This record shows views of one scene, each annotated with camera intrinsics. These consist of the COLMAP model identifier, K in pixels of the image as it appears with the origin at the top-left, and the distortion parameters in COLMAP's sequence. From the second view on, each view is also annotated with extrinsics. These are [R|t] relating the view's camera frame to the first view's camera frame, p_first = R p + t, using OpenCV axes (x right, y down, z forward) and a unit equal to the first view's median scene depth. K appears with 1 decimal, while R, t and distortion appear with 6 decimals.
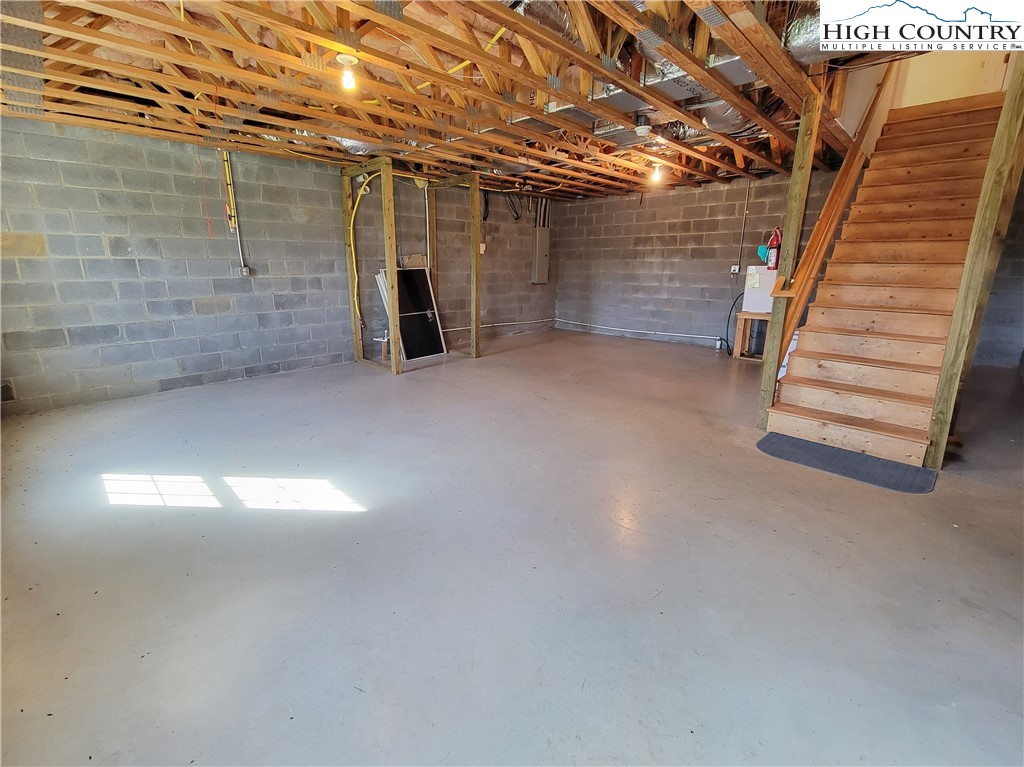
lens RADIAL K [[456.5, 0, 508.3], [0, 456.5, 377.1], [0, 0, 1]] dist [0.000002, -0.000166]
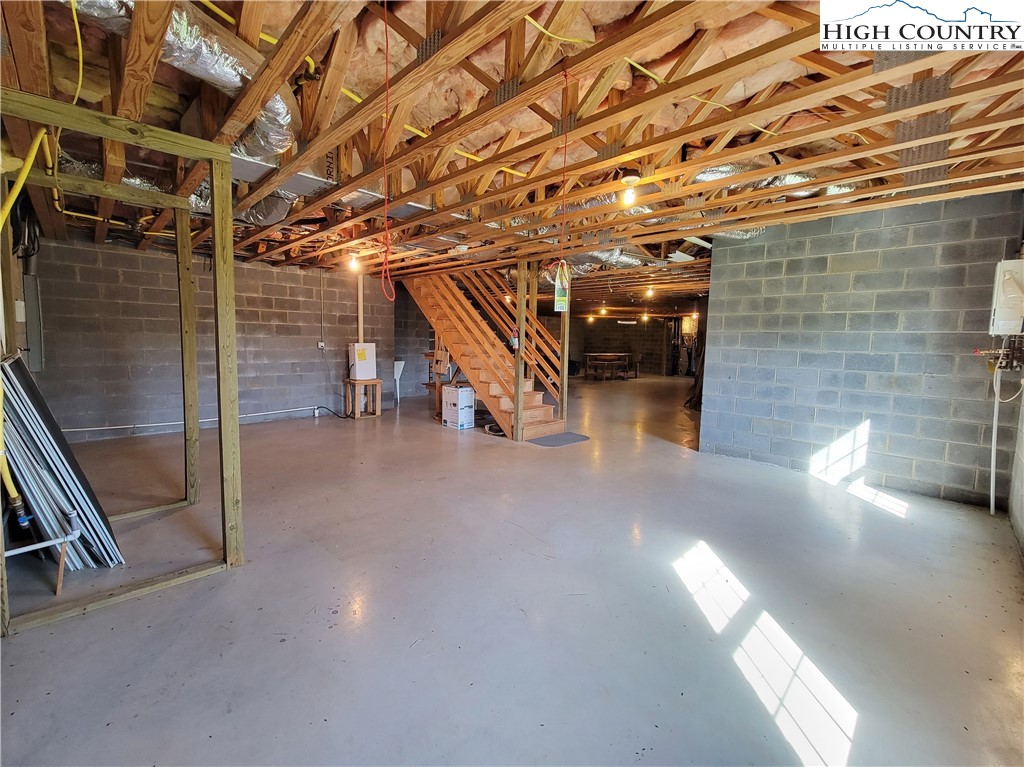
lens RADIAL K [[424.7, 0, 509.4], [0, 424.7, 386.4], [0, 0, 1]] dist [-0.004500, 0.000589]
pose [[0.021791, -0.107839, 0.993930, -0.521086], [0.224214, 0.969369, 0.100259, -0.130628], [-0.974296, 0.220668, 0.045302, 0.492691]]
